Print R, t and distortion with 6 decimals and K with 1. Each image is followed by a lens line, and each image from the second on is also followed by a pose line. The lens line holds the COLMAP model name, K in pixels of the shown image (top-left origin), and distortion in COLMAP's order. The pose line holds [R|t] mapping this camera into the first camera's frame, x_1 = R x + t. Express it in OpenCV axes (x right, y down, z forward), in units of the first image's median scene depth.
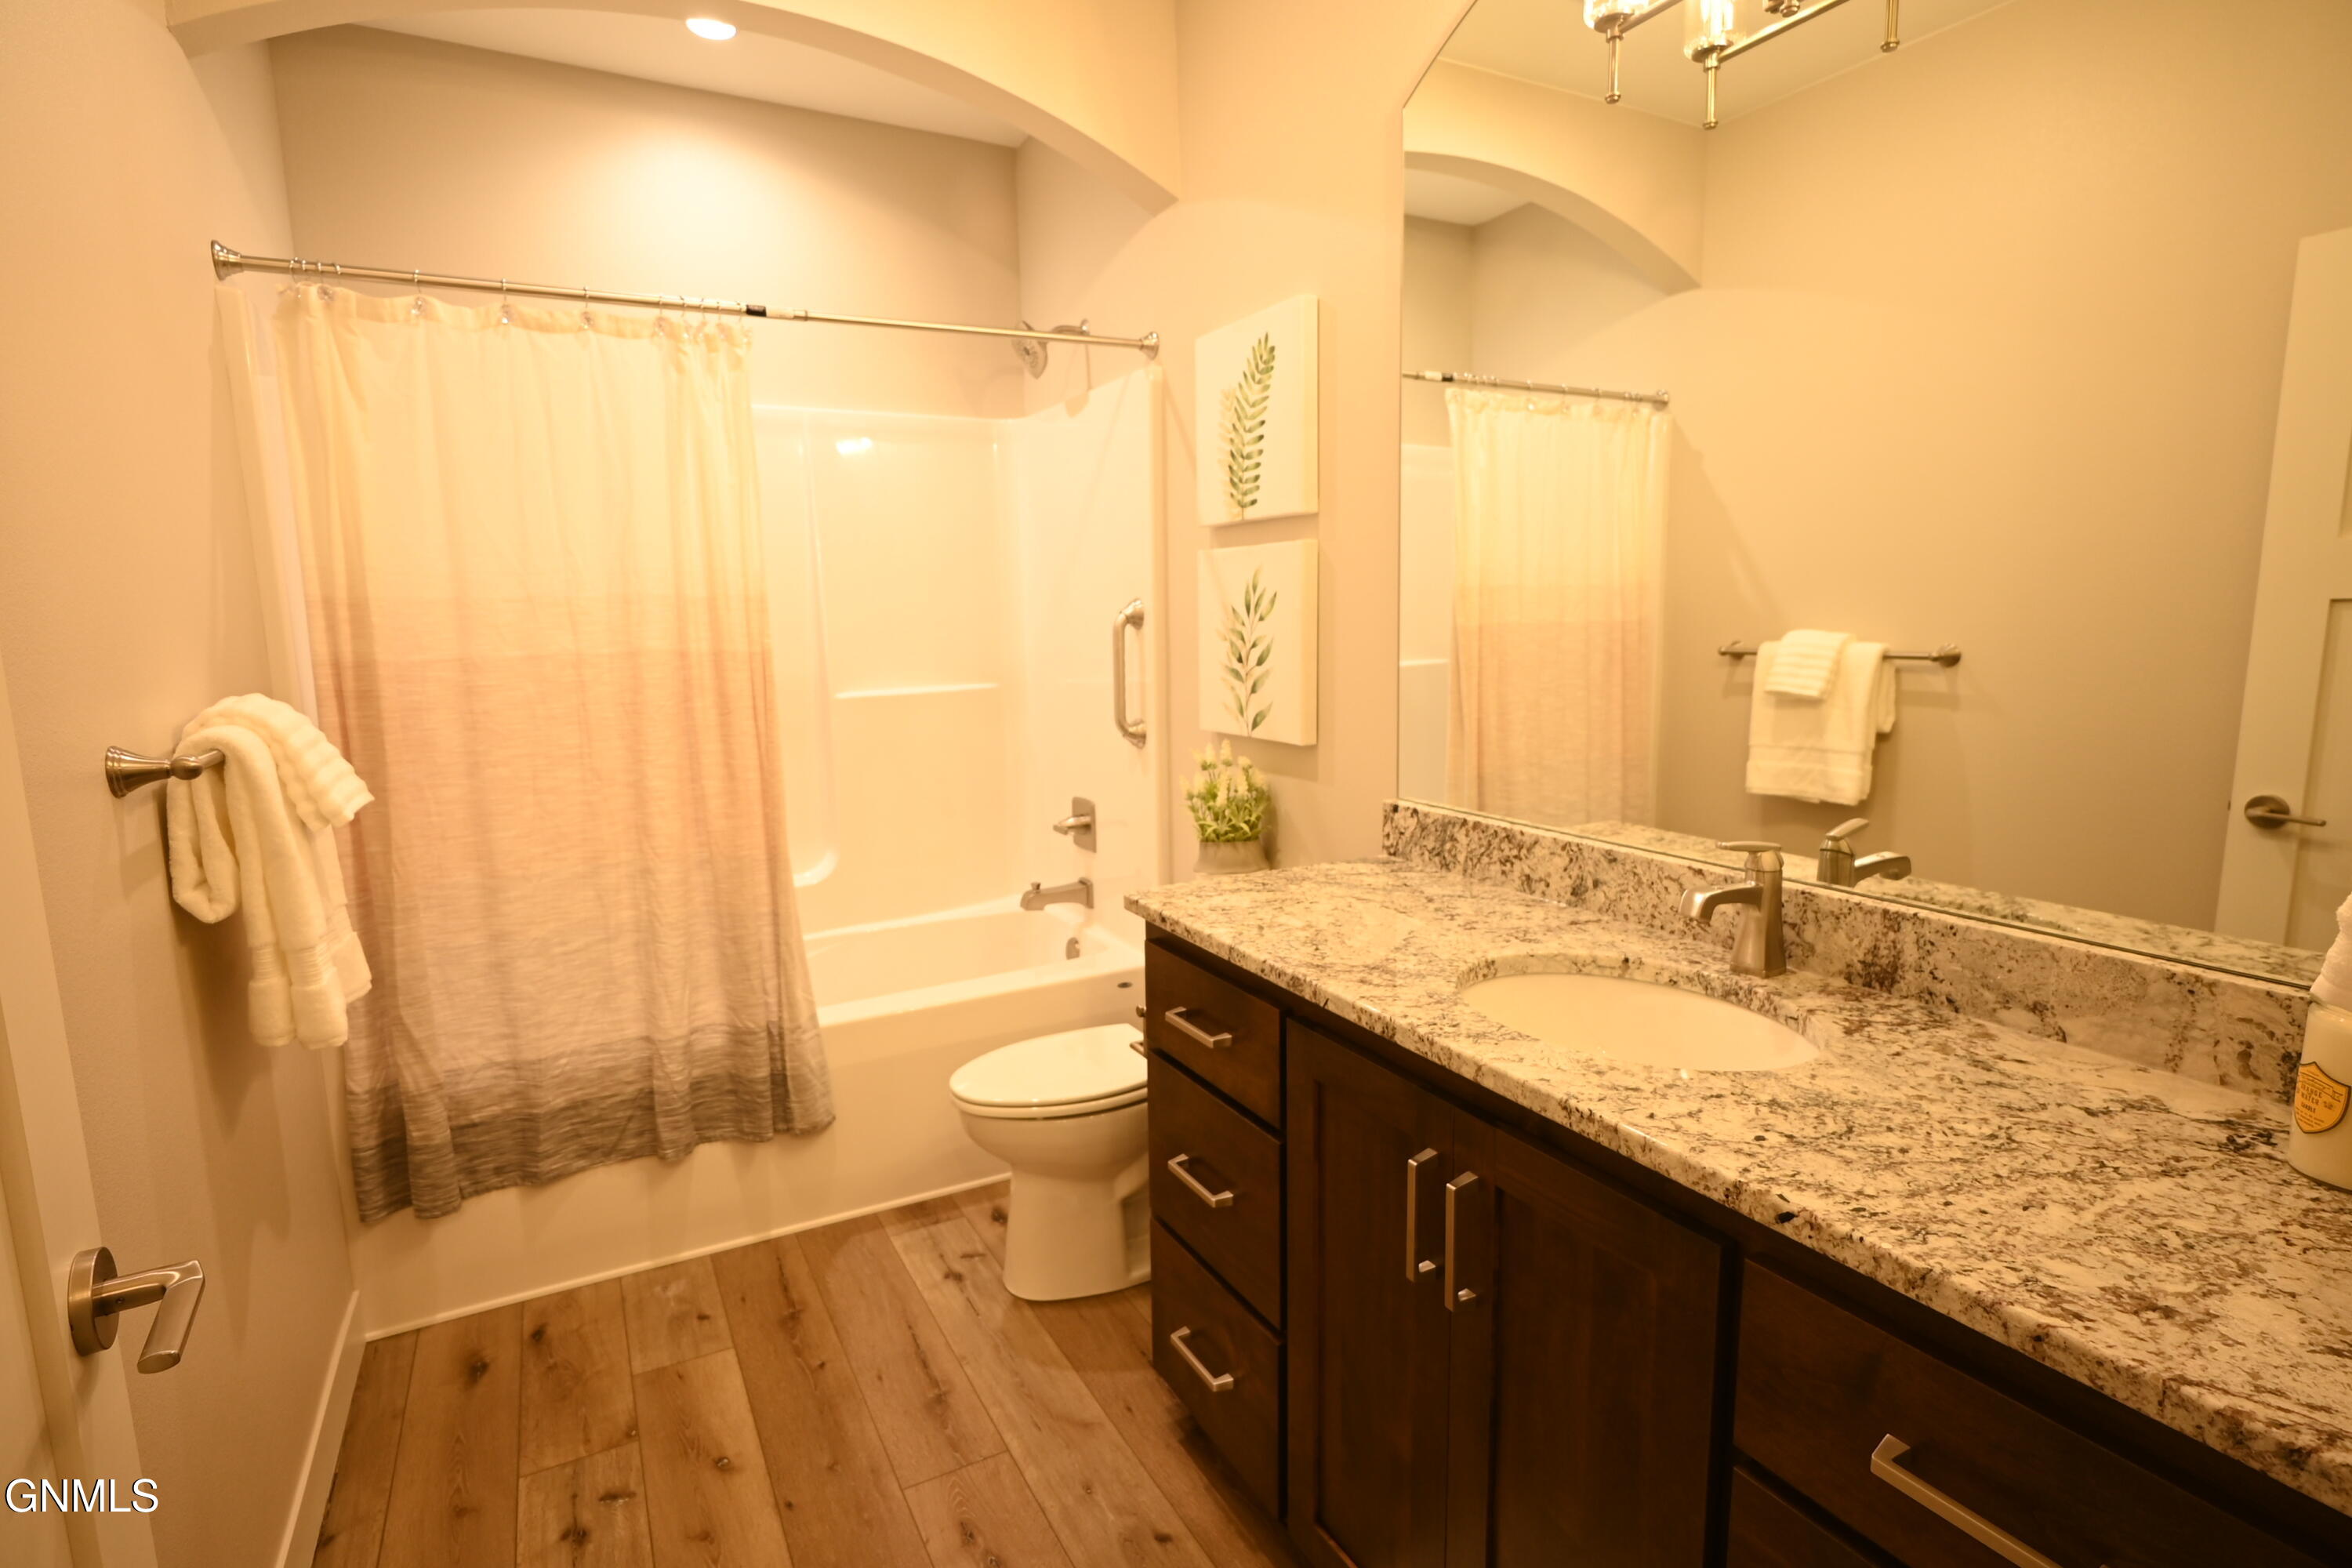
lens RADIAL K [[1158.4, 0, 1176.0], [0, 1158.4, 784.0], [0, 0, 1]] dist [-0.003210, 0.001828]
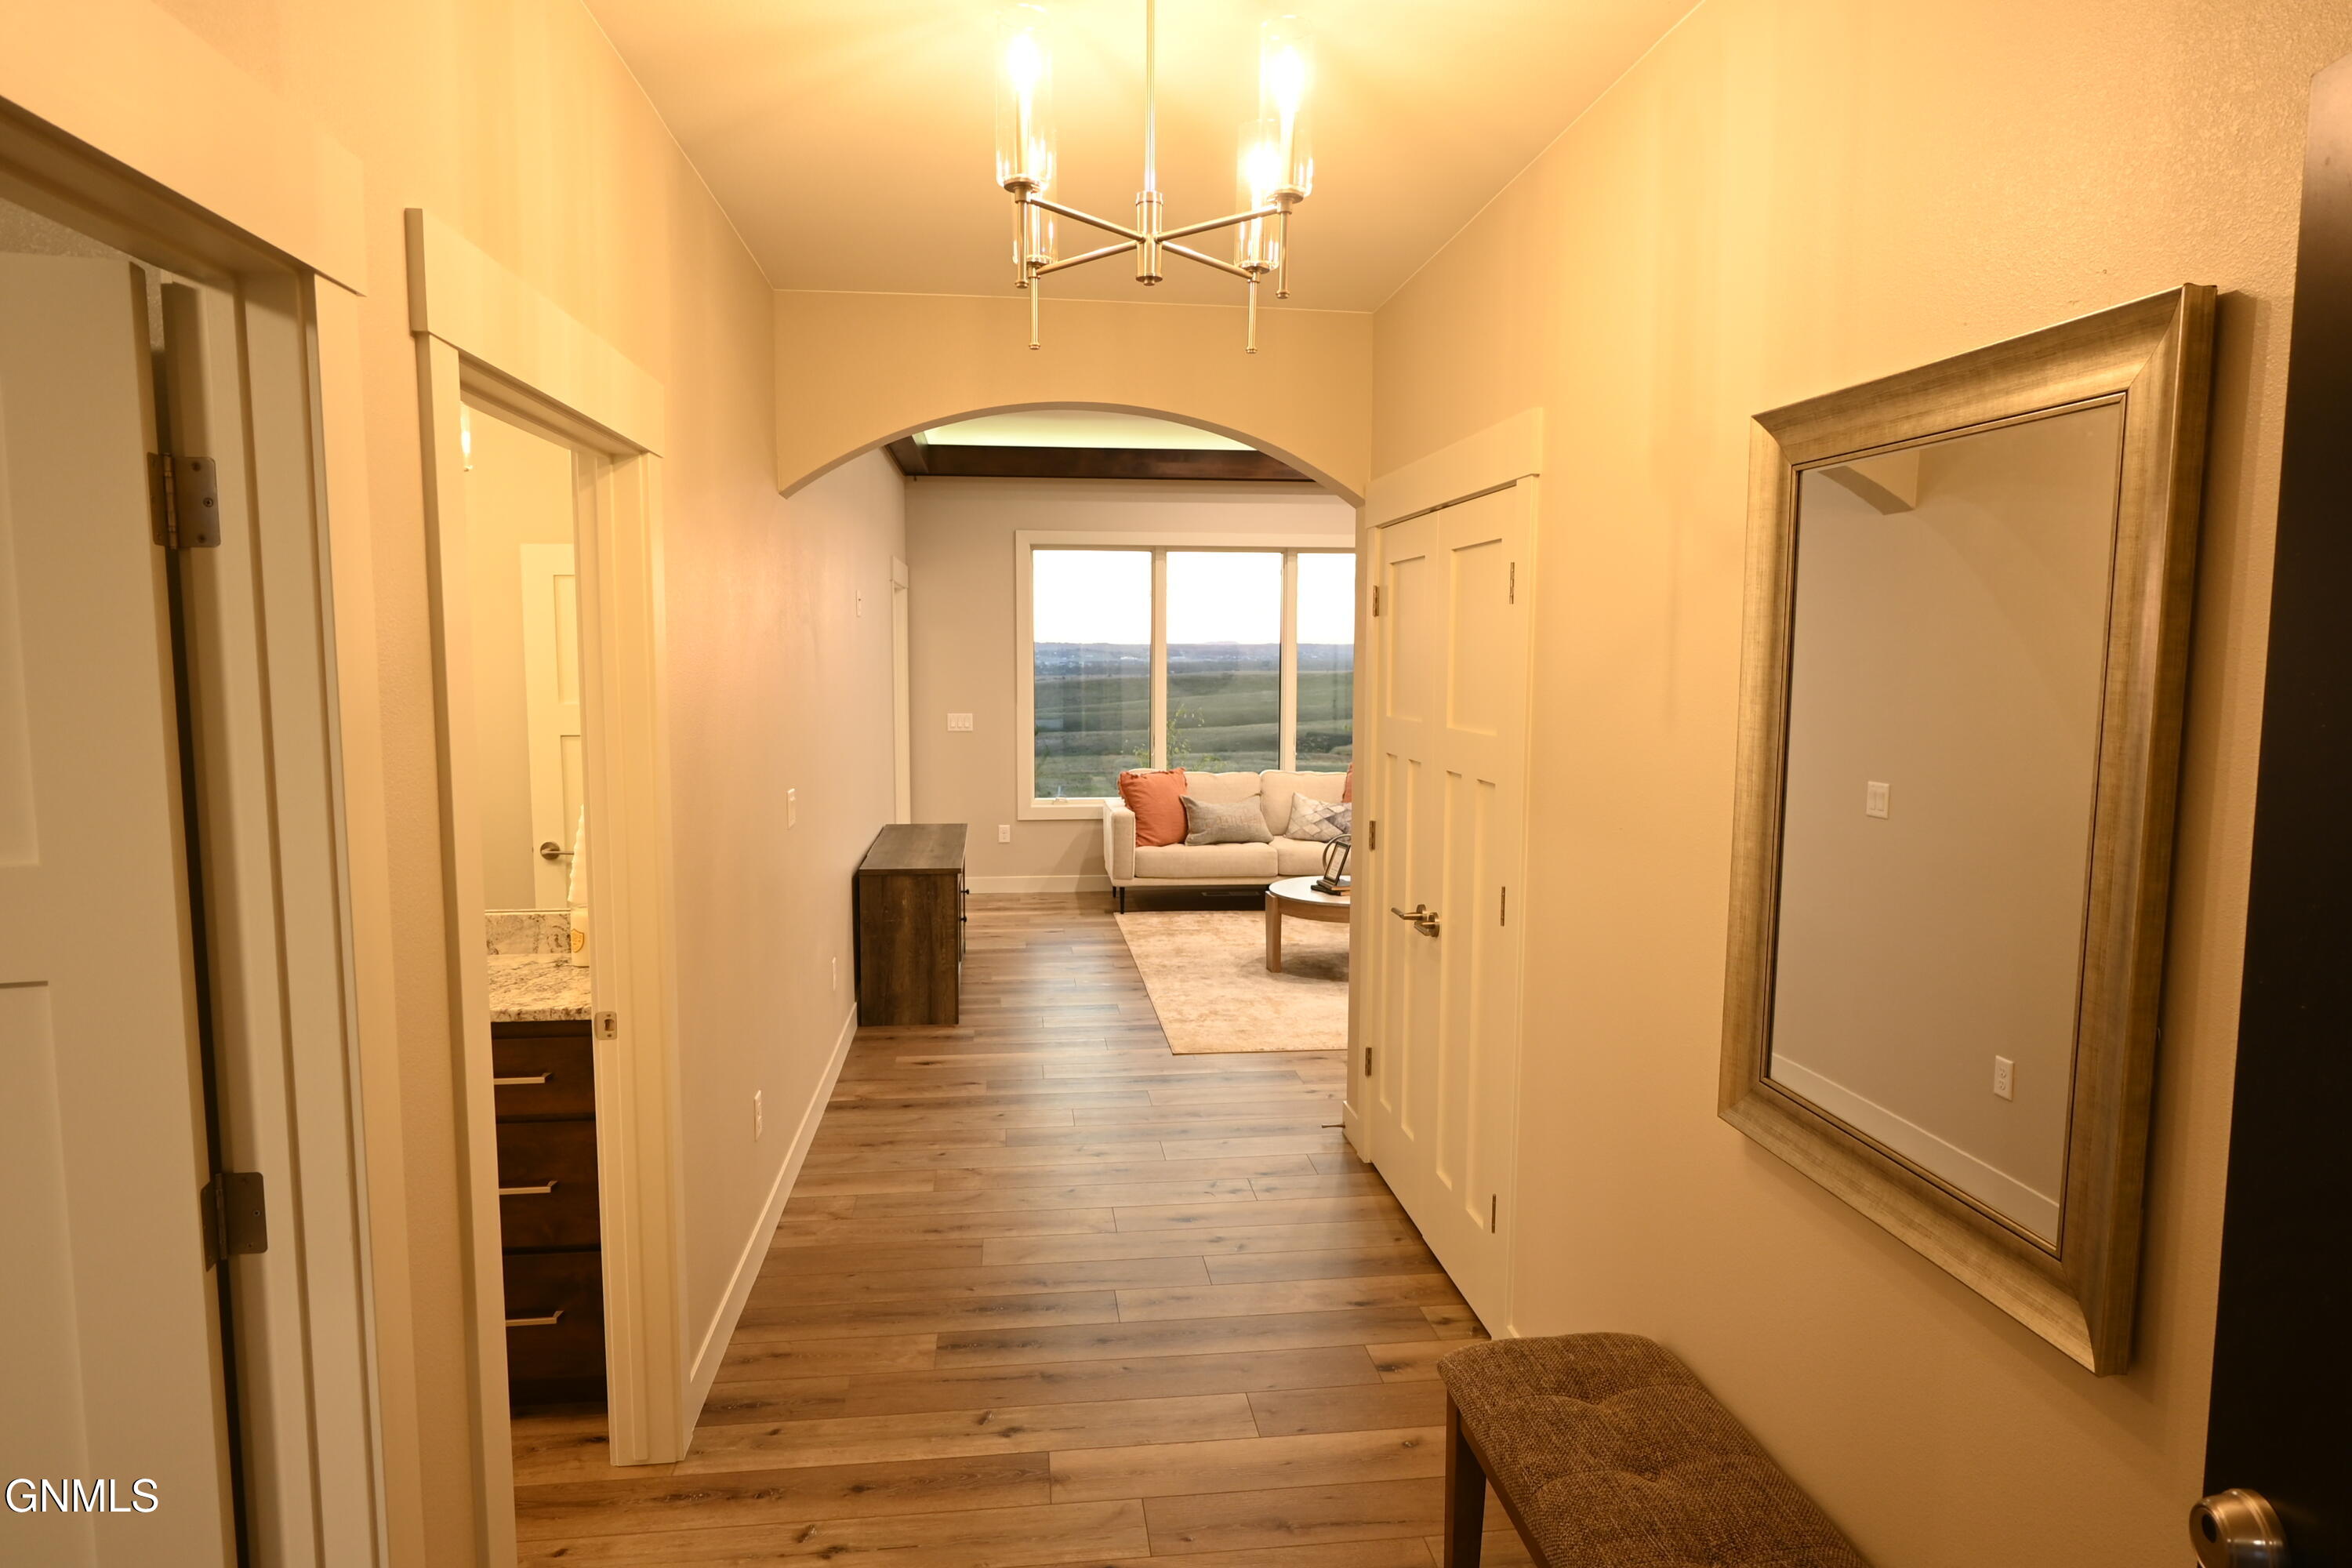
lens RADIAL K [[1406.6, 0, 1176.0], [0, 1406.6, 784.0], [0, 0, 1]] dist [0.000924, 0.000199]
pose [[0.377086, -0.076867, 0.922983, -1.530703], [0.128175, 0.991292, 0.030190, -0.043593], [-0.917266, 0.106919, 0.383654, -1.622381]]
